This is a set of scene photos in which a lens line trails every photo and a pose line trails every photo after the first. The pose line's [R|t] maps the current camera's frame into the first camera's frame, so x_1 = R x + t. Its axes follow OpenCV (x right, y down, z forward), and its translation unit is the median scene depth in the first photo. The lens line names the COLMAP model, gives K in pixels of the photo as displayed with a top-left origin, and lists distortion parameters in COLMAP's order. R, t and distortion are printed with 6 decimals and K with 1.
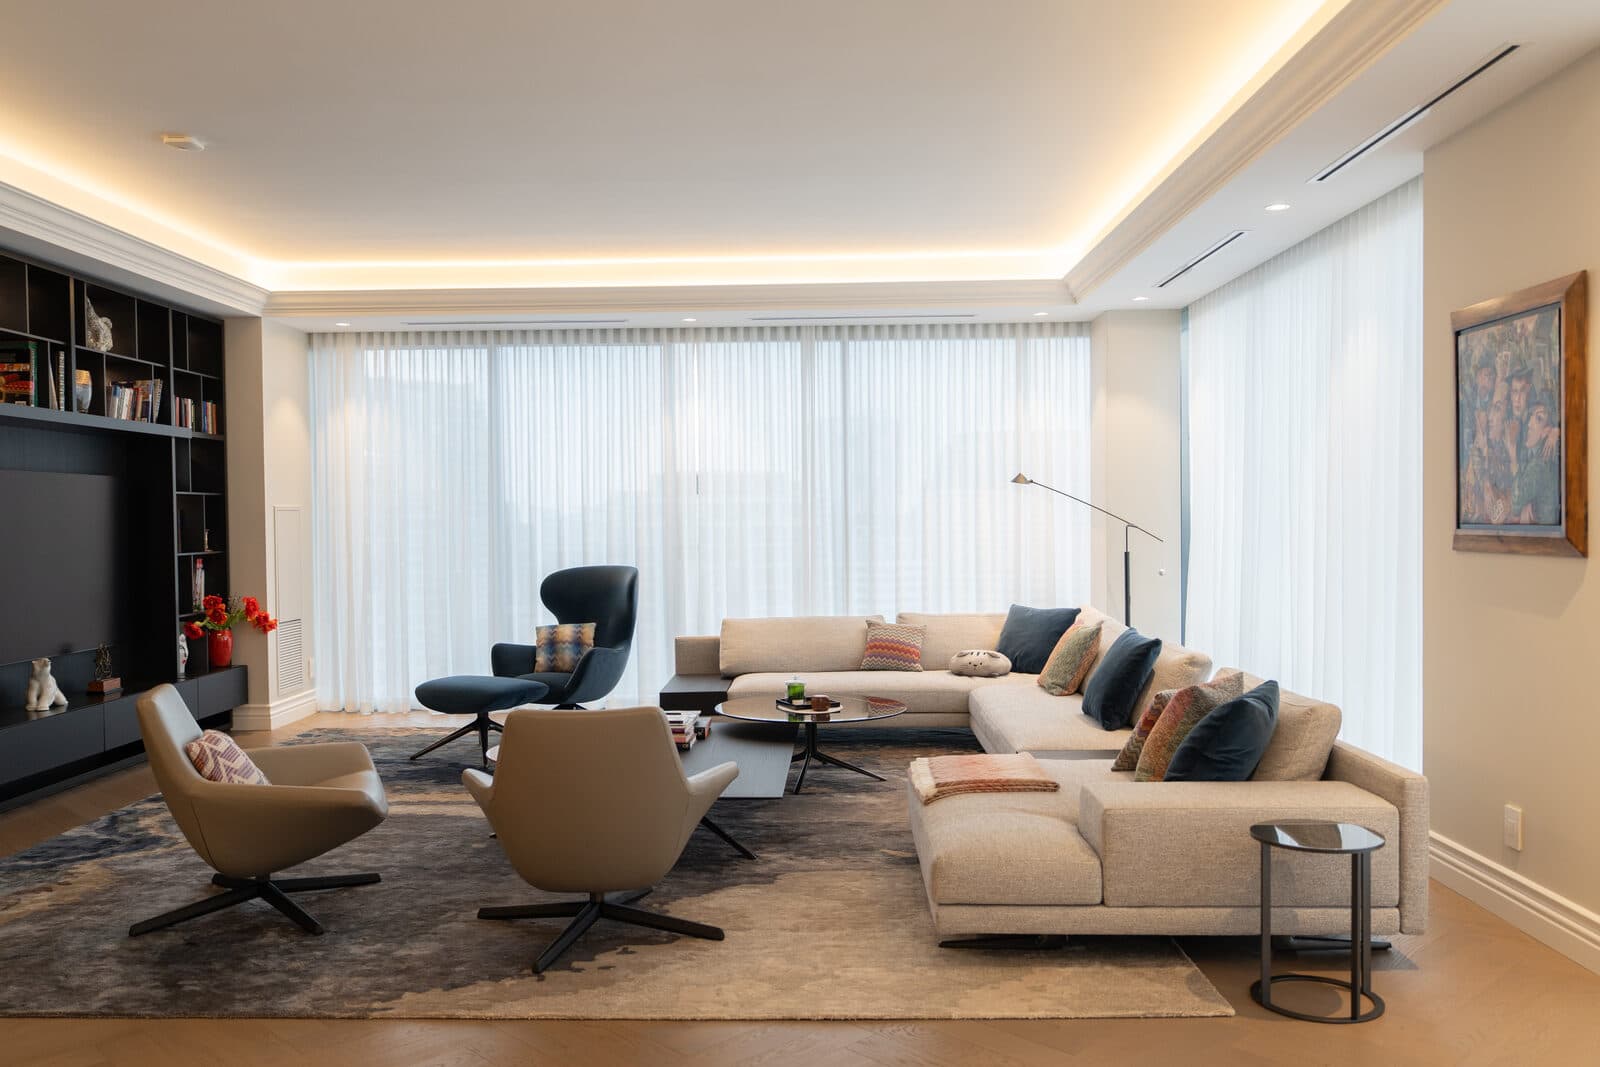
lens RADIAL K [[1312.4, 0, 798.8], [0, 1312.4, 550.1], [0, 0, 1]] dist [-0.005757, 0.002677]
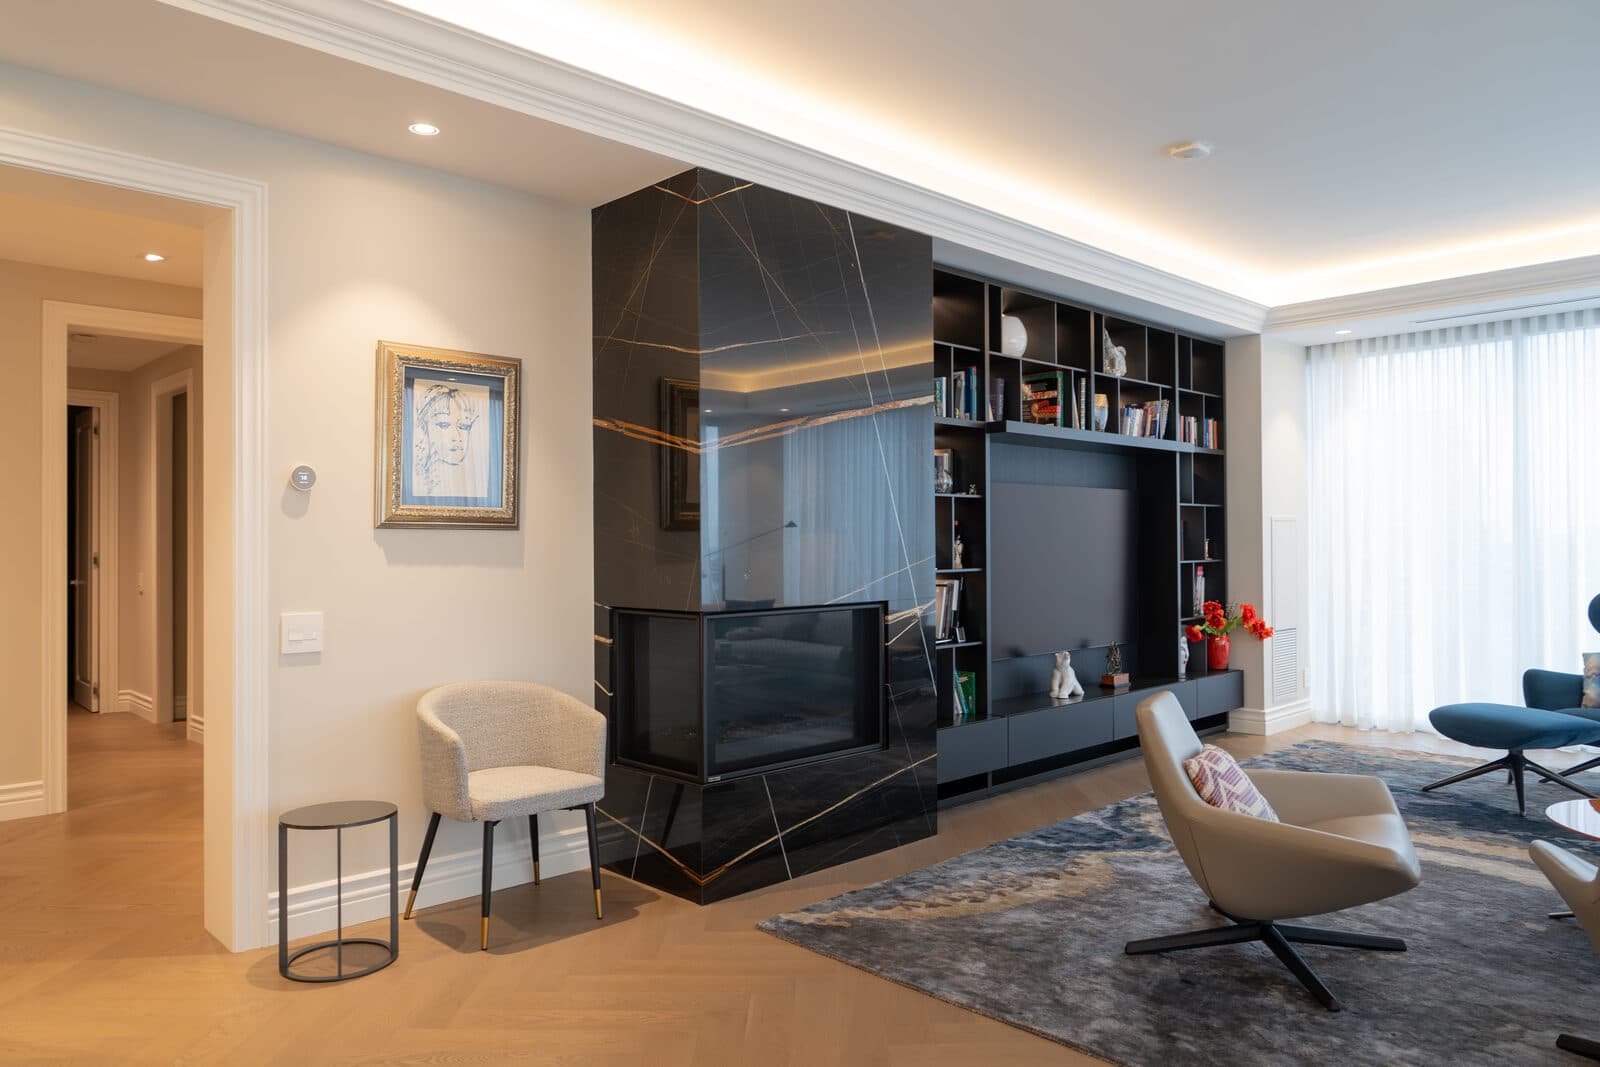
lens RADIAL K [[1097.8, 0, 800.2], [0, 1097.8, 546.5], [0, 0, 1]] dist [-0.005944, 0.007733]
pose [[0.712421, 0.003615, -0.701743, -0.078018], [-0.015880, 0.999814, -0.010972, 0.006594], [0.701572, 0.018960, 0.712346, 0.168834]]
